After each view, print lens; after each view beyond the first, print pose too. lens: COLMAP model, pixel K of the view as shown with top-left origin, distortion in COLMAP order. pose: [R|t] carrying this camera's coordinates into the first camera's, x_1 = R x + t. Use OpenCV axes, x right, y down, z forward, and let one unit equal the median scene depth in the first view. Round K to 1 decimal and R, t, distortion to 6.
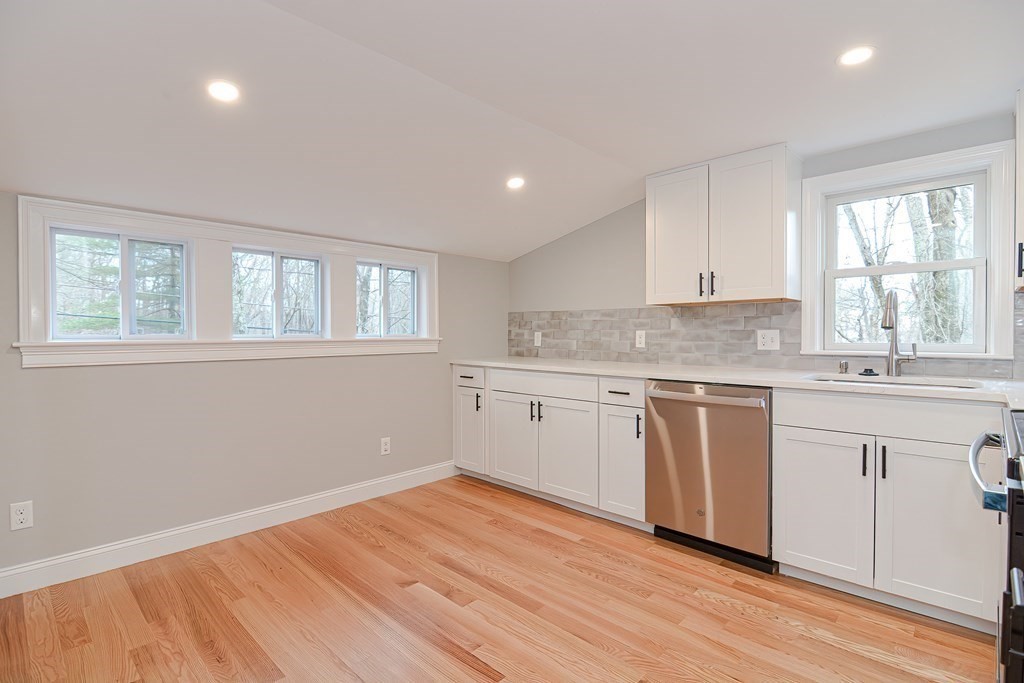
lens RADIAL K [[505.7, 0, 514.2], [0, 505.7, 343.1], [0, 0, 1]] dist [0.010956, -0.009117]
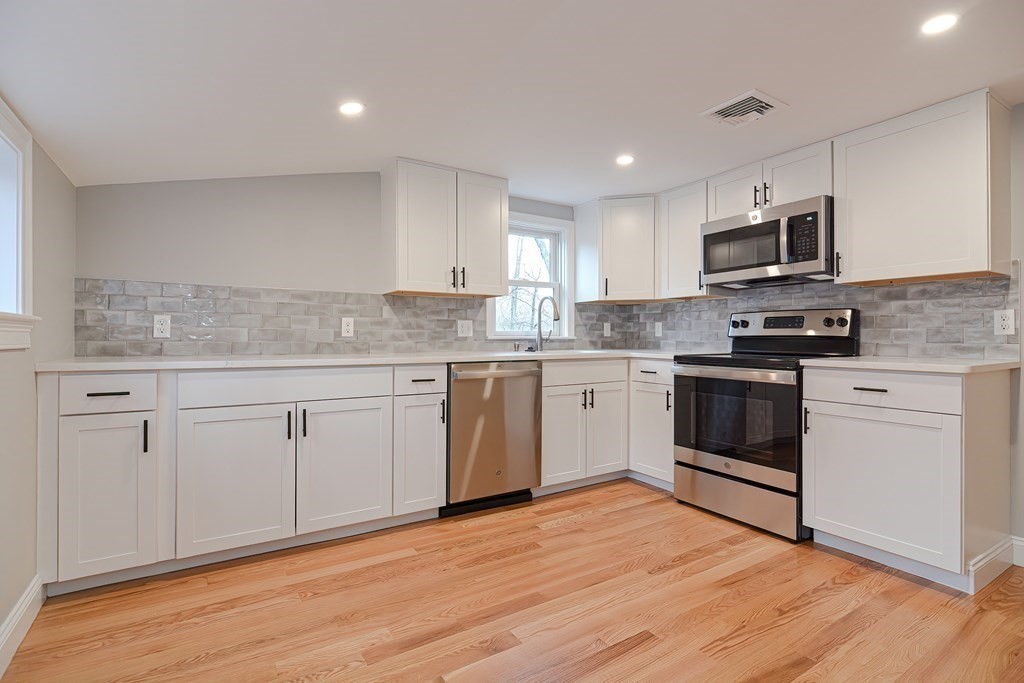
lens RADIAL K [[505.7, 0, 514.1], [0, 505.7, 334.8], [0, 0, 1]] dist [0.010956, -0.009117]
pose [[0.210864, 0.008733, 0.977476, -0.619826], [0.019713, 0.999719, -0.013185, 0.025421], [-0.977317, 0.022049, 0.210632, 0.570475]]
